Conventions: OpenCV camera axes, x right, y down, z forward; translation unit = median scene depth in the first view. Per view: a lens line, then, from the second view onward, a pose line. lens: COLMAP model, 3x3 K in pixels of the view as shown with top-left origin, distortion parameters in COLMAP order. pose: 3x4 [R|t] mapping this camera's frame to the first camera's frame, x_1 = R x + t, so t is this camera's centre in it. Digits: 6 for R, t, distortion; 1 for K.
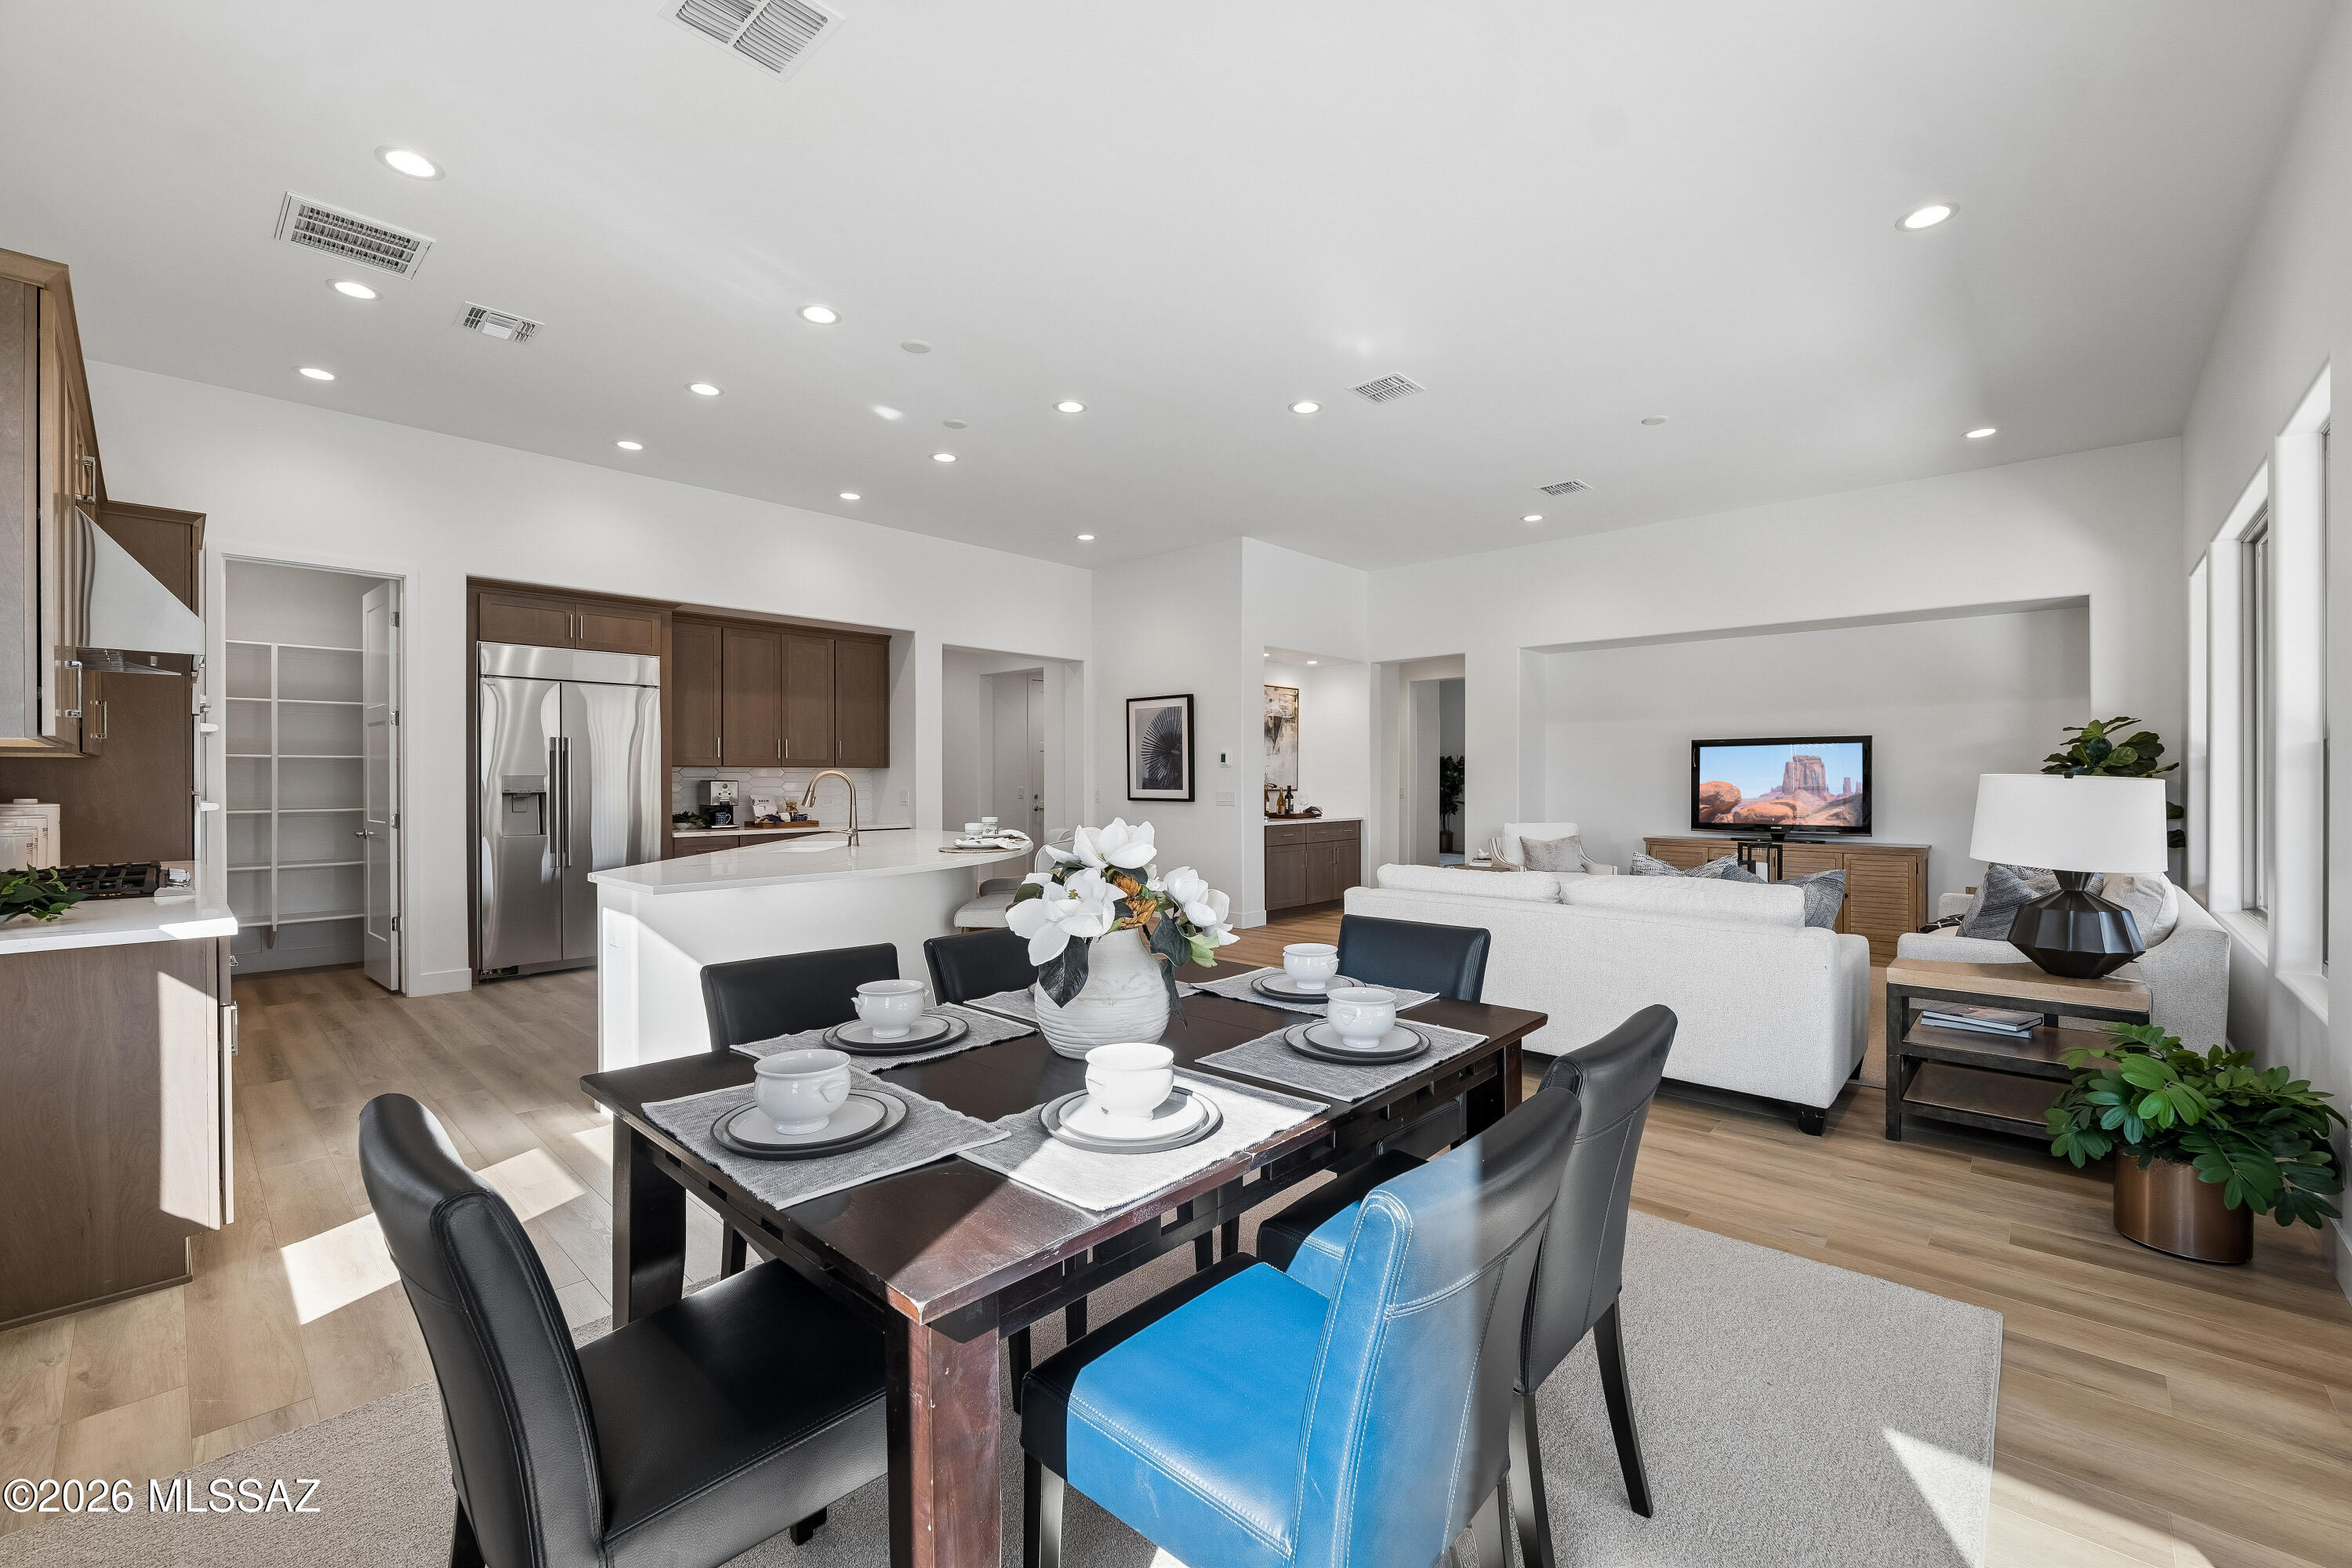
lens RADIAL K [[966.3, 0, 1173.0], [0, 966.3, 780.9], [0, 0, 1]] dist [-0.007422, 0.000289]
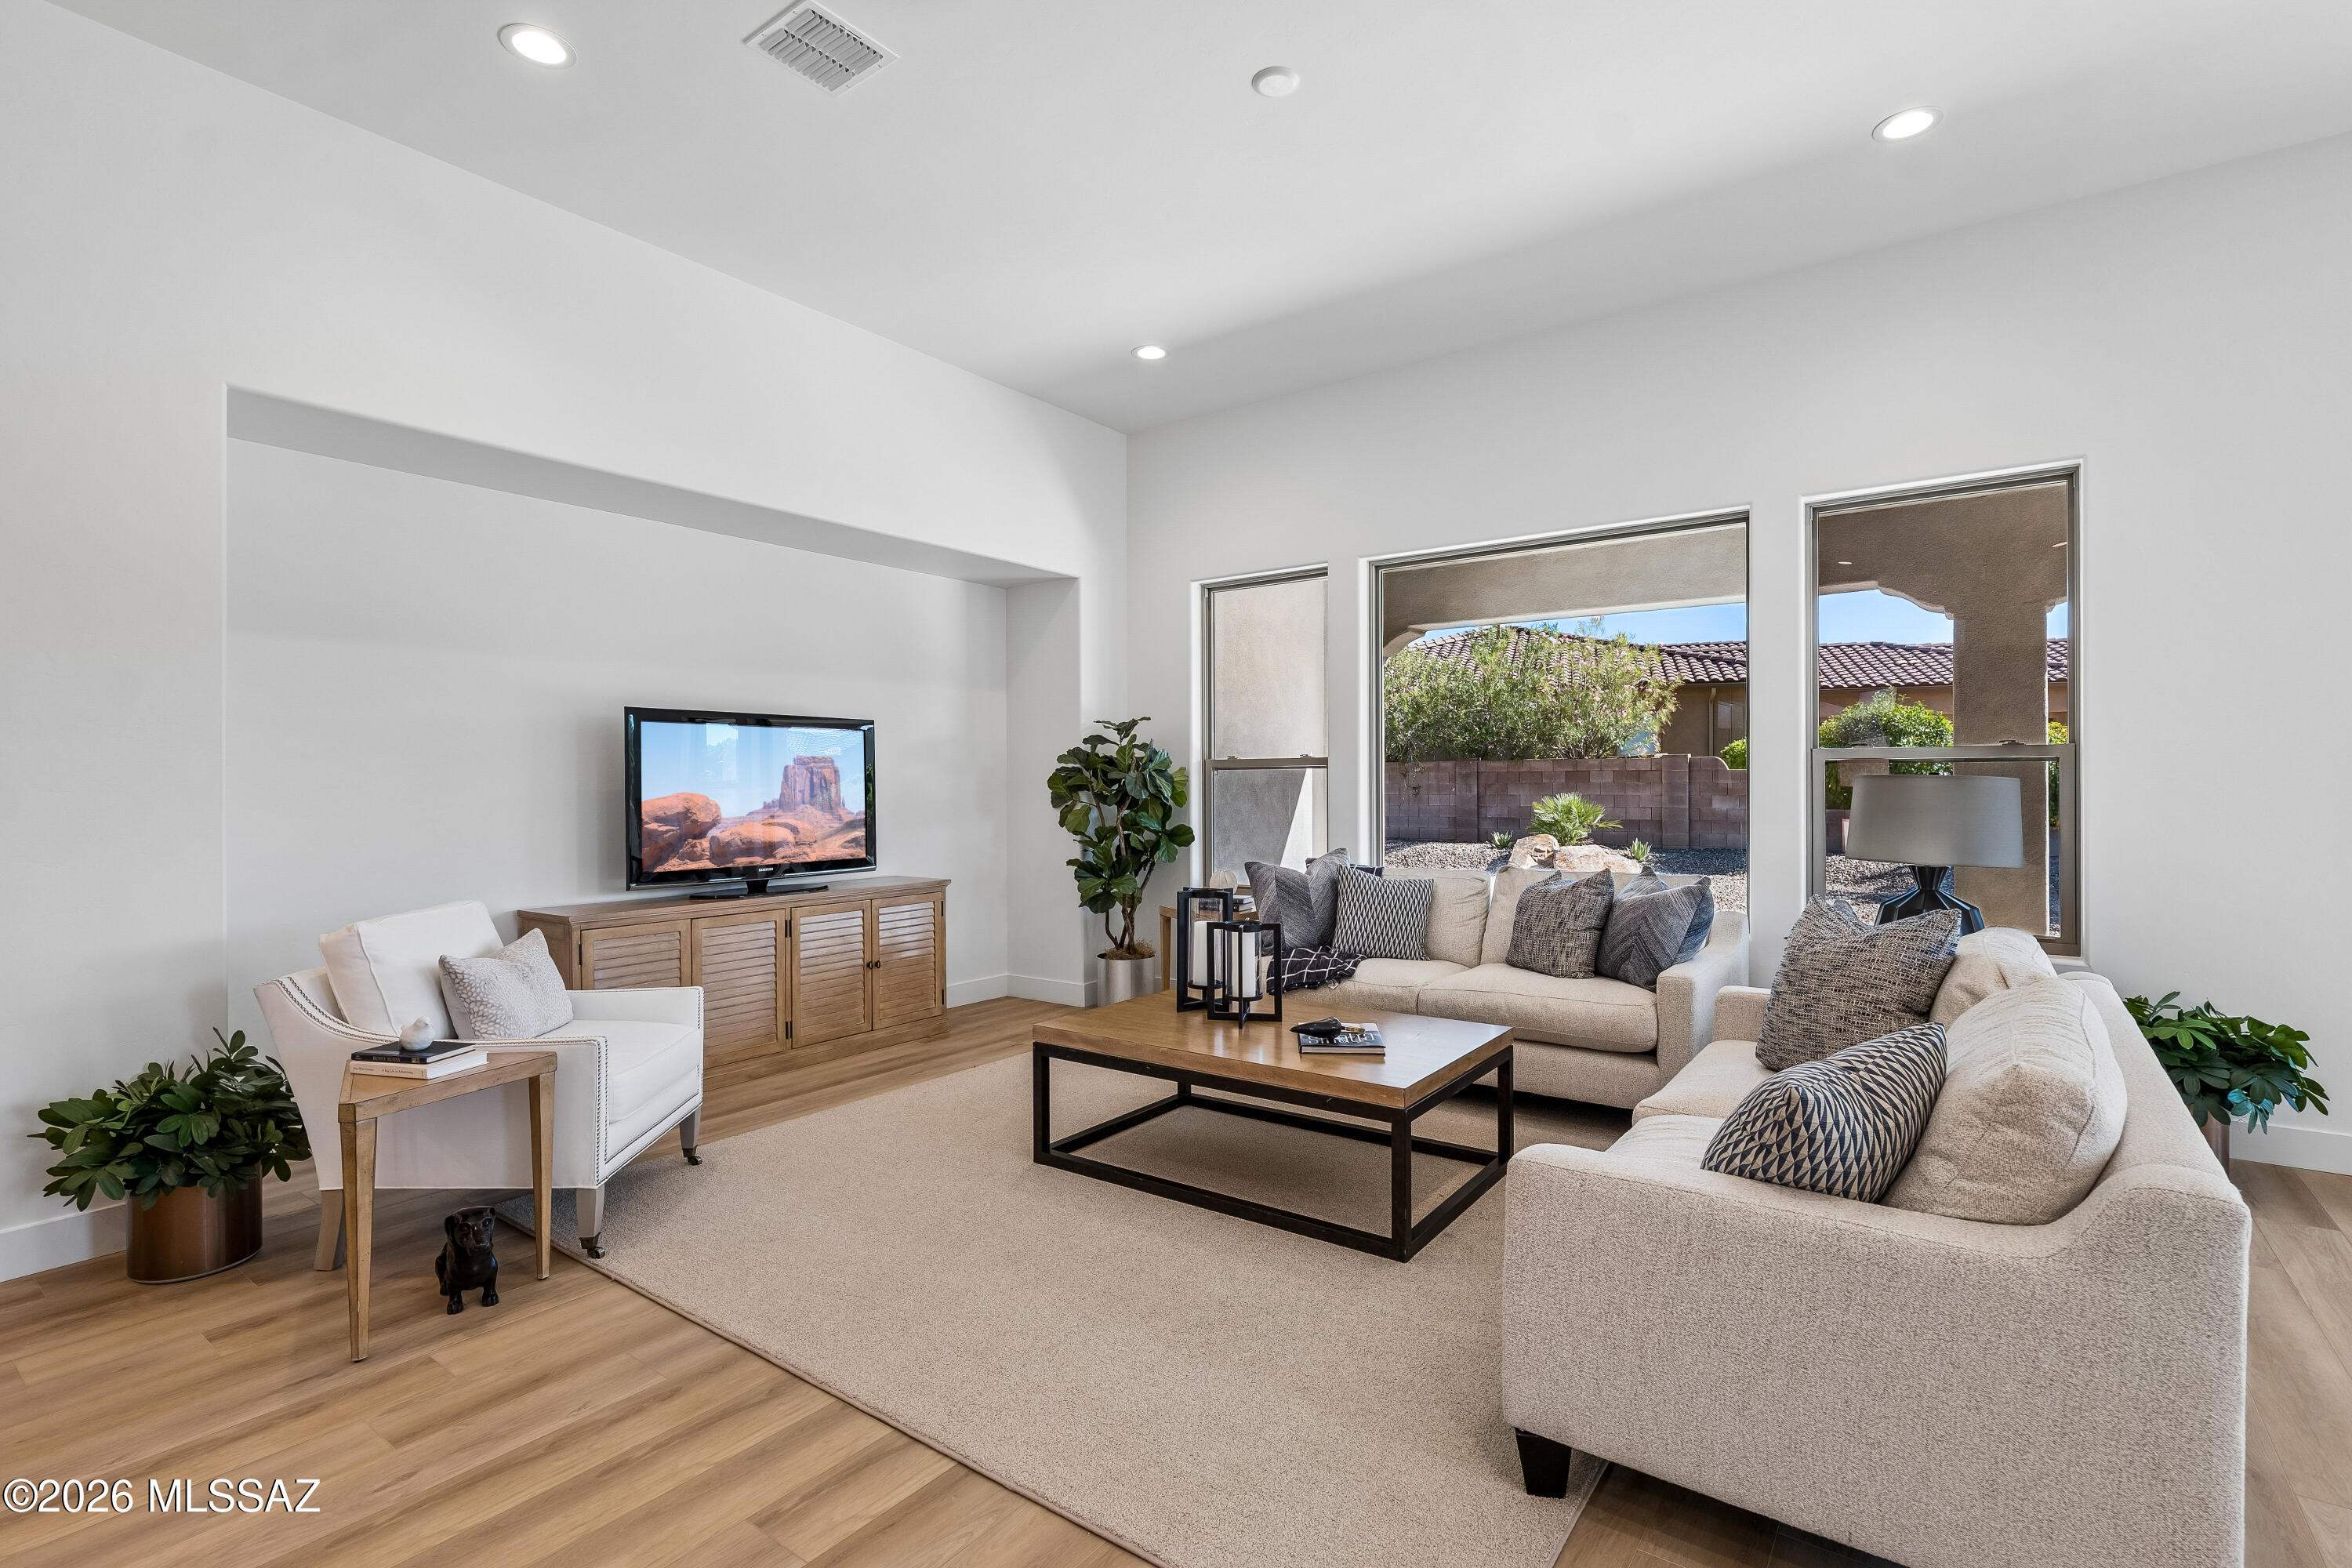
lens RADIAL K [[1085.2, 0, 1175.2], [0, 1085.2, 792.1], [0, 0, 1]] dist [-0.000722, -0.000834]
pose [[-0.115423, -0.005953, 0.993299, -0.041118], [0.006301, 0.999958, 0.006725, -0.000668], [-0.993296, 0.007035, -0.115381, 0.841695]]
